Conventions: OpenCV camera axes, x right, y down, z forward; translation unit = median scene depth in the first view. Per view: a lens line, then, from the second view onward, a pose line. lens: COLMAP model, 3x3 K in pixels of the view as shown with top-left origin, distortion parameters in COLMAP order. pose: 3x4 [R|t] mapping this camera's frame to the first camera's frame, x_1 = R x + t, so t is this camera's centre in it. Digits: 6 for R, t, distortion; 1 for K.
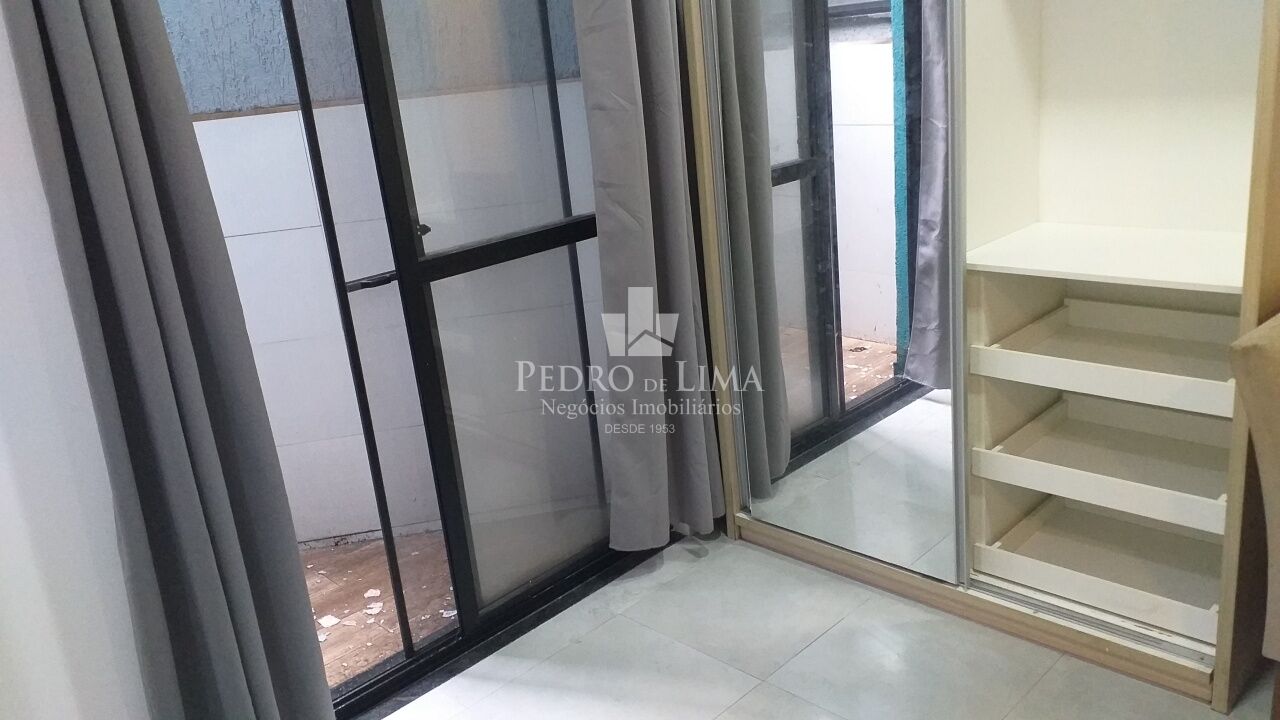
lens RADIAL K [[1012.6, 0, 647.6], [0, 1012.6, 385.9], [0, 0, 1]] dist [0.082058, -0.140831]
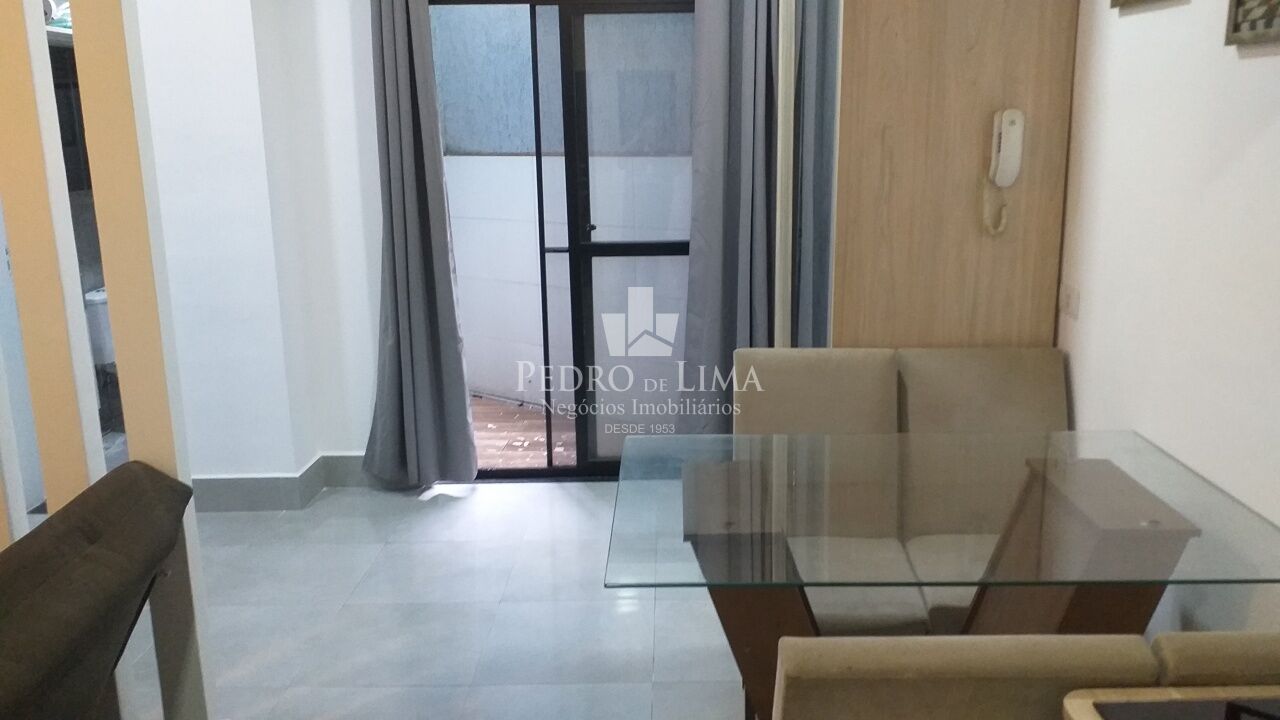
lens RADIAL K [[1012.6, 0, 654.9], [0, 1012.6, 360.2], [0, 0, 1]] dist [0.082058, -0.140831]
pose [[0.676436, 0.226349, -0.700857, 1.034547], [-0.279065, 0.959417, 0.040513, -0.029083], [0.681584, 0.168180, 0.712151, -0.140299]]
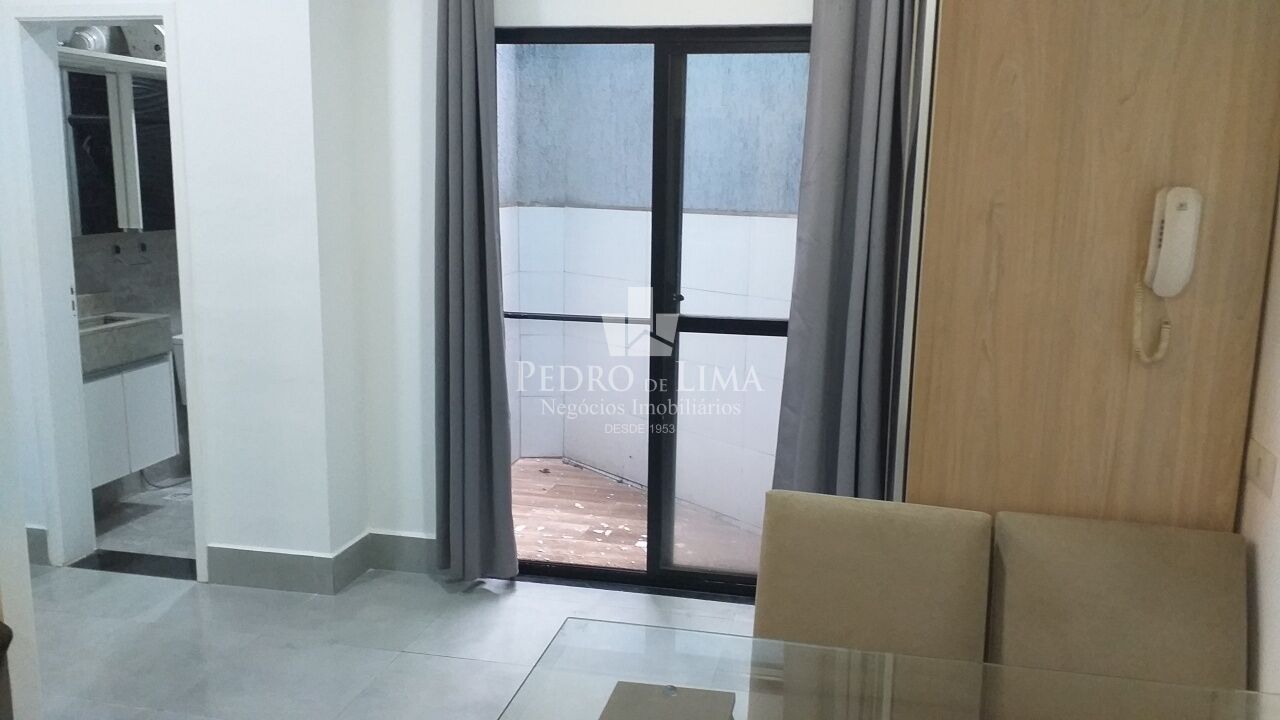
lens RADIAL K [[1012.6, 0, 661.6], [0, 1012.6, 351.4], [0, 0, 1]] dist [0.082058, -0.140831]
pose [[0.522265, 0.229881, -0.821215, 0.930467], [-0.337485, 0.940079, 0.048525, -0.127103], [0.783162, 0.251805, 0.568552, 0.114428]]
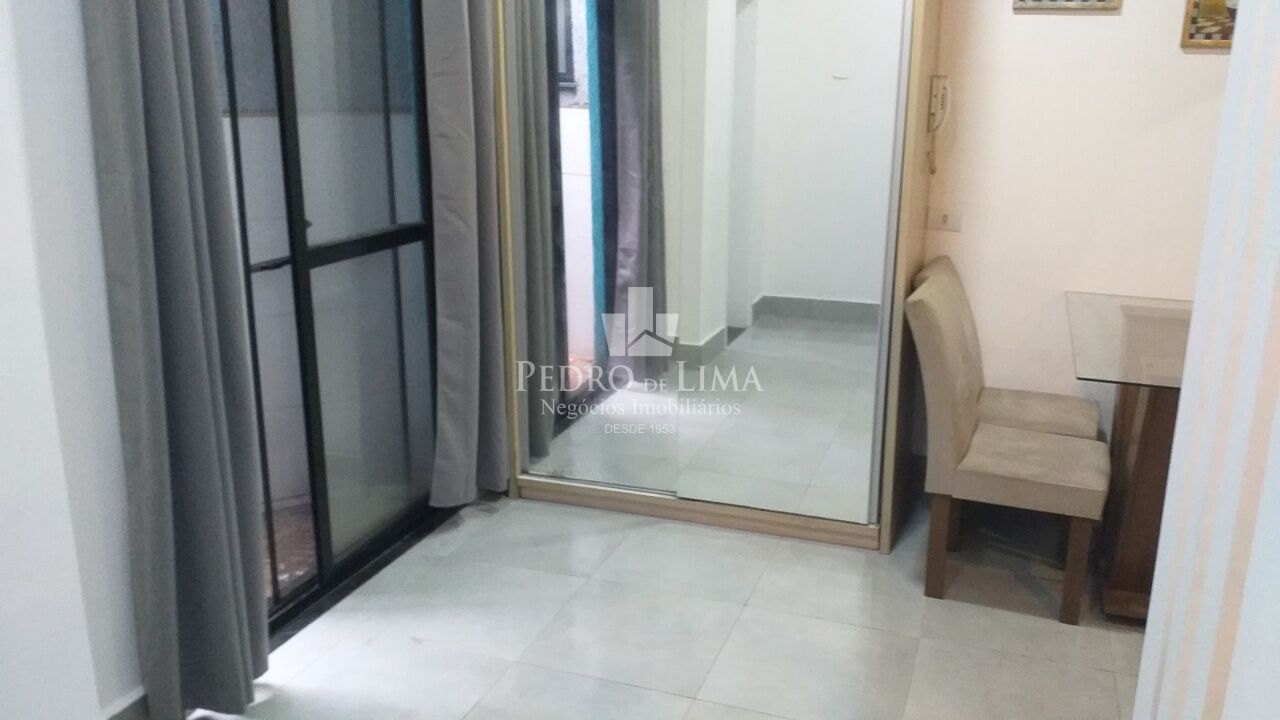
lens RADIAL K [[1012.6, 0, 670.4], [0, 1012.6, 375.1], [0, 0, 1]] dist [0.082058, -0.140831]
pose [[0.904131, -0.023529, 0.426608, -0.312891], [0.053107, 0.996928, -0.057567, 0.101246], [-0.423943, 0.074704, 0.902603, -0.218315]]
